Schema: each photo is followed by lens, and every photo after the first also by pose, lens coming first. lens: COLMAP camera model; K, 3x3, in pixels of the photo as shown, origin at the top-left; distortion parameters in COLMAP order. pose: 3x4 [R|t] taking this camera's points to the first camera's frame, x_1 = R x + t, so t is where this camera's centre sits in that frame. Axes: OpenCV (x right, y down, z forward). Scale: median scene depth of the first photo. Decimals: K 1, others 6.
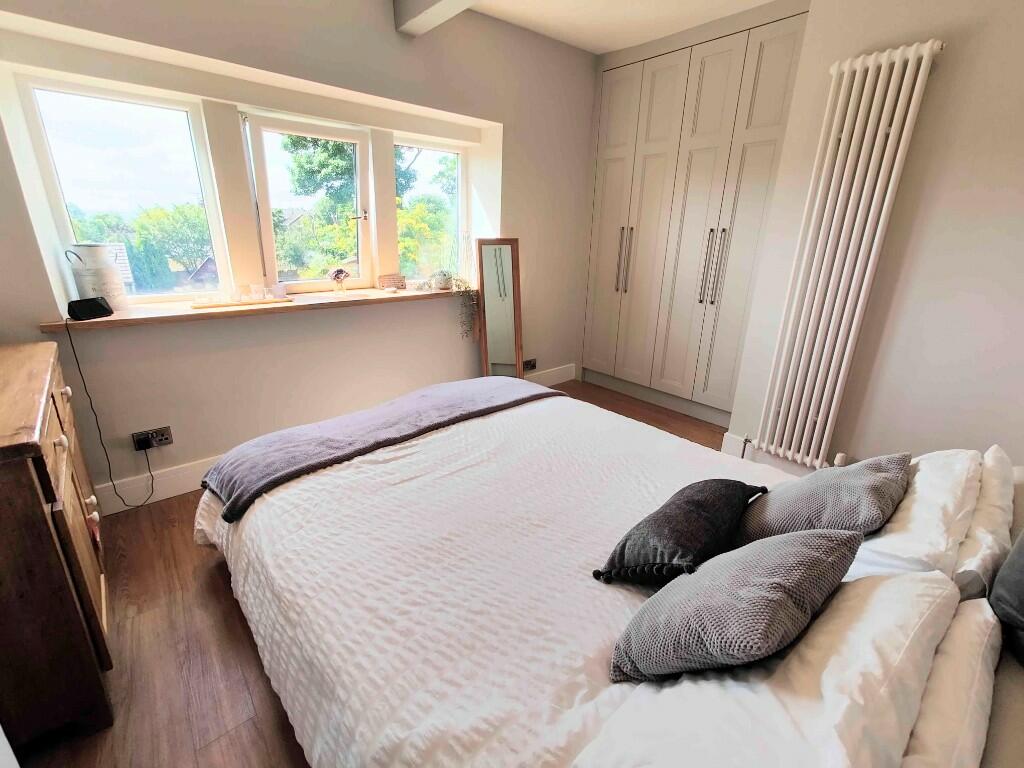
lens RADIAL K [[449.9, 0, 511.4], [0, 449.9, 379.2], [0, 0, 1]] dist [0.006228, 0.001657]
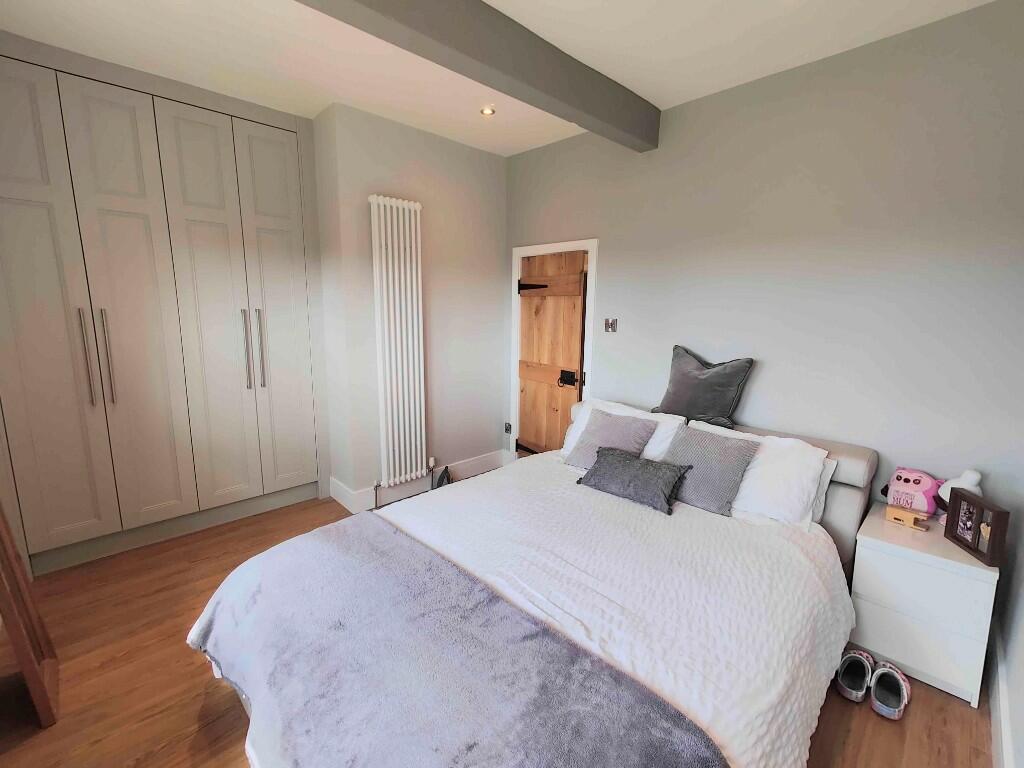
lens RADIAL K [[449.9, 0, 511.4], [0, 449.9, 379.2], [0, 0, 1]] dist [0.006228, 0.001657]
pose [[-0.055890, -0.178586, 0.982336, -0.686446], [0.305462, 0.933639, 0.187112, -0.273969], [-0.950563, 0.310524, 0.002370, 0.697750]]
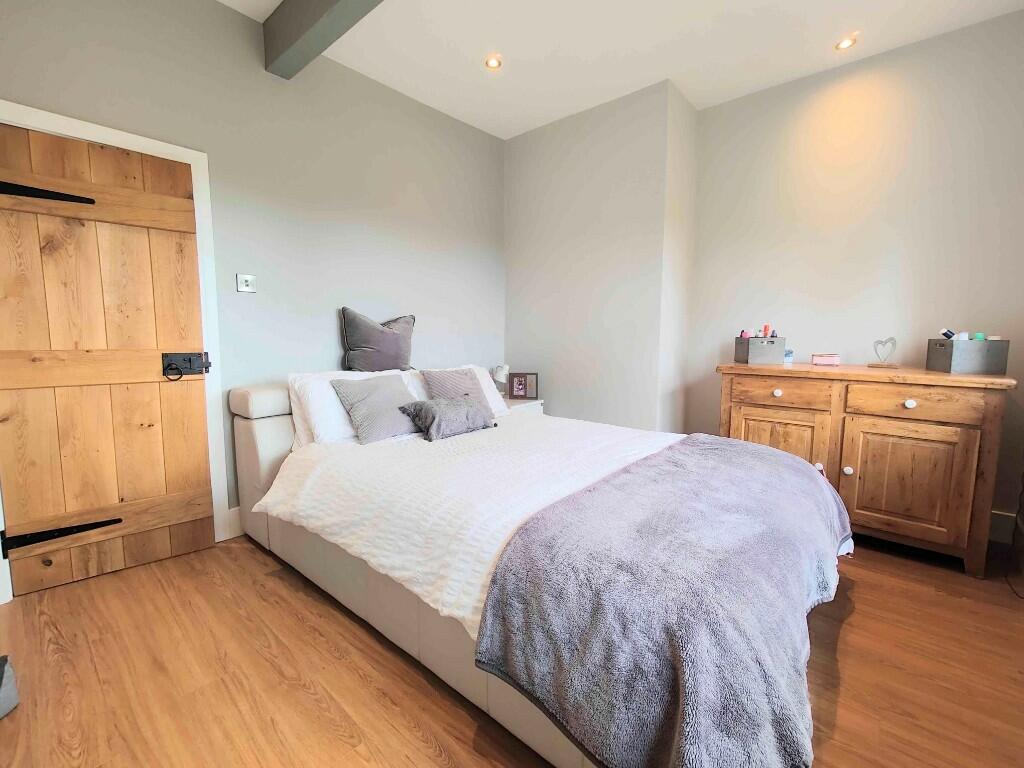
lens RADIAL K [[449.9, 0, 511.4], [0, 449.9, 379.2], [0, 0, 1]] dist [0.006228, 0.001657]
pose [[-0.991924, -0.012103, -0.126256, 0.142859], [-0.063788, 0.907994, 0.414100, -0.337142], [0.109628, 0.418809, -0.901433, 1.389661]]
